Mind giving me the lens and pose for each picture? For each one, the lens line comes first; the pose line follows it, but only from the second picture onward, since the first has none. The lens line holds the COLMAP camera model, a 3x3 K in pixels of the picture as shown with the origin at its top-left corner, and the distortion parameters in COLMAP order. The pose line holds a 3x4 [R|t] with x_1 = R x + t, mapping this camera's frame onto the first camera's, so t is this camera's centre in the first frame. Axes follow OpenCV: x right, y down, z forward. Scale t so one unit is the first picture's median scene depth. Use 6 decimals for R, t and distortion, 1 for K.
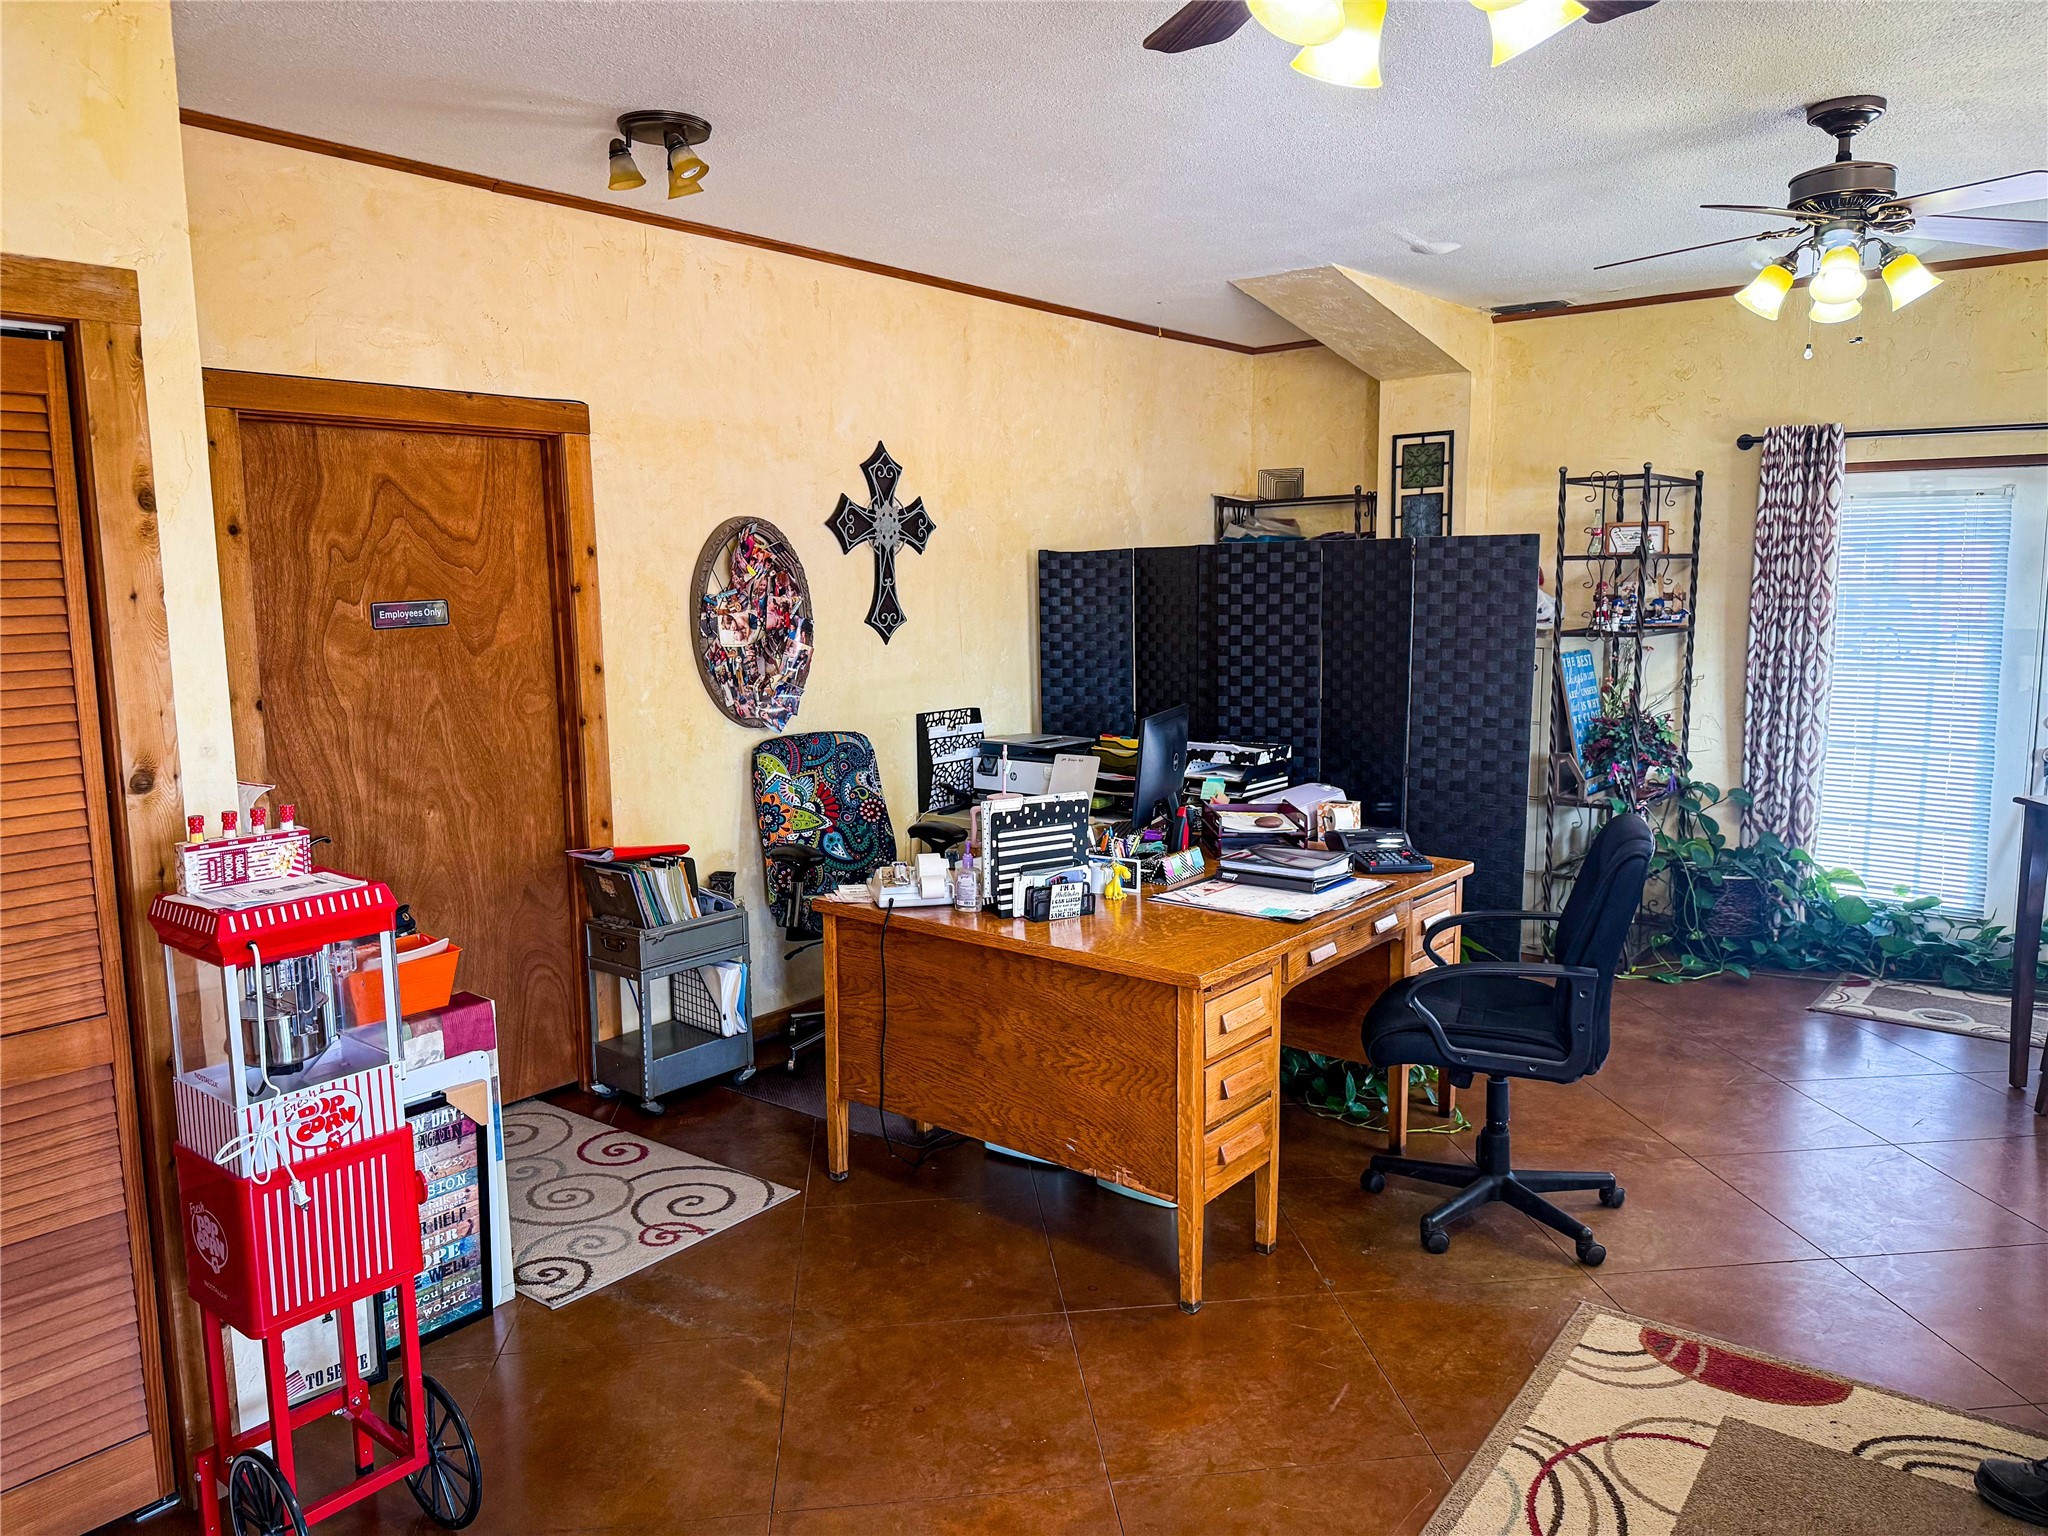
lens RADIAL K [[1443.9, 0, 1024.6], [0, 1443.9, 764.1], [0, 0, 1]] dist [0.052858, -0.009031]
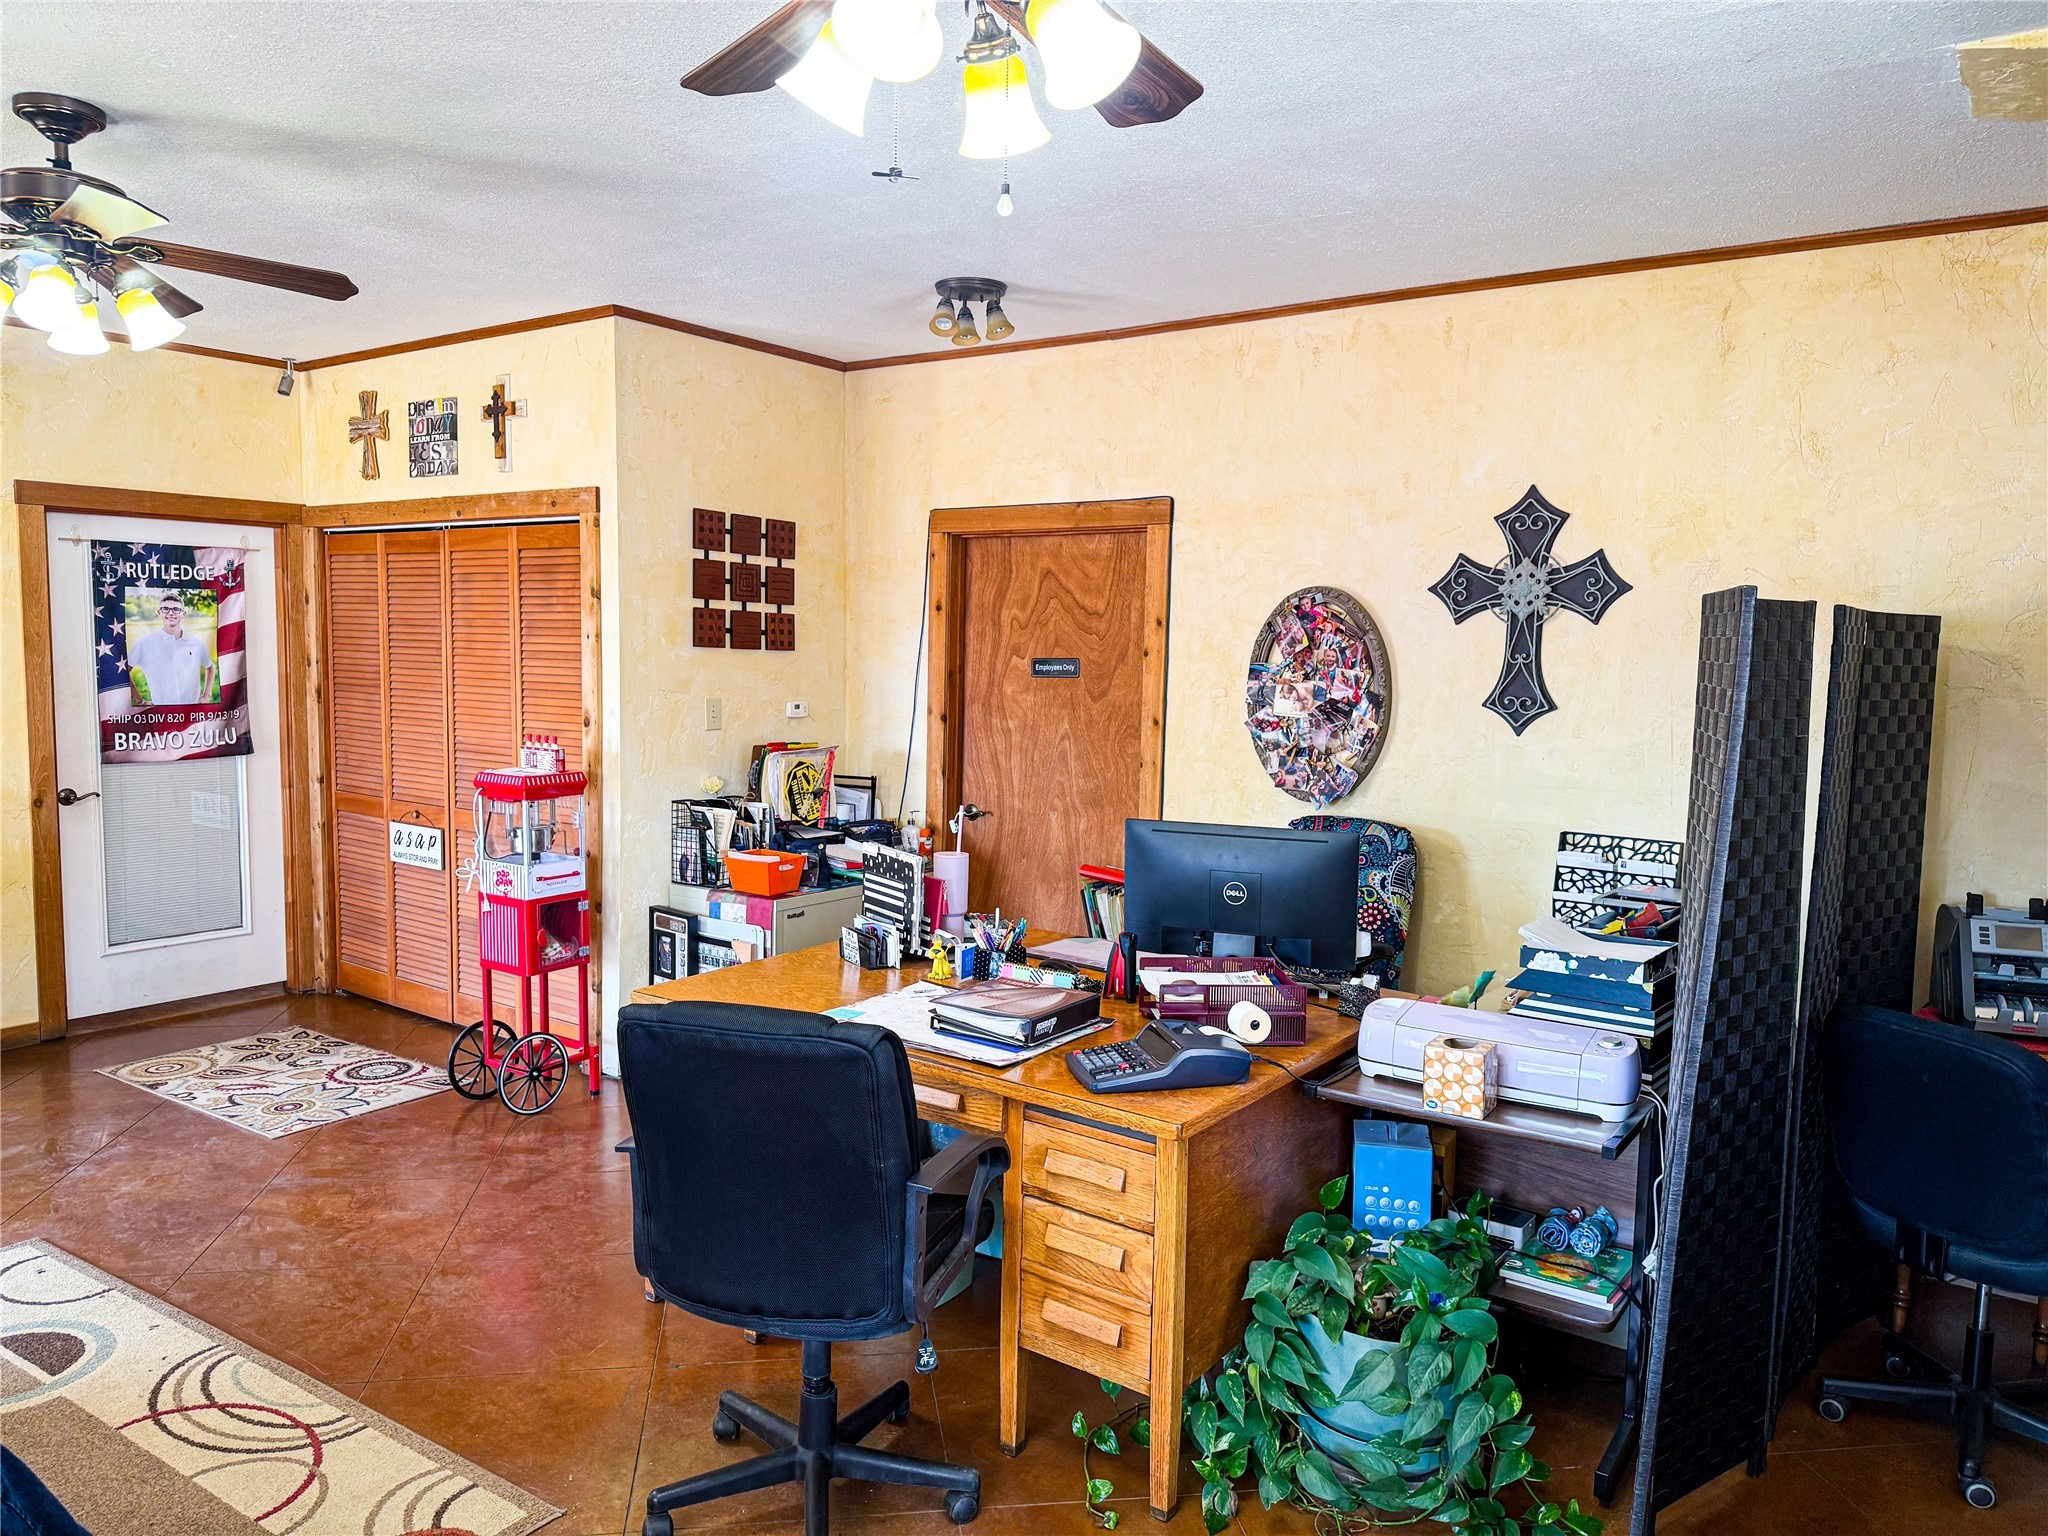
lens RADIAL K [[1443.9, 0, 1023.4], [0, 1443.9, 772.3], [0, 0, 1]] dist [0.052858, -0.009031]
pose [[0.031893, 0.101926, -0.994281, 0.911318], [-0.149304, 0.984111, 0.096094, -0.128595], [0.988277, 0.145386, 0.046604, 0.896273]]
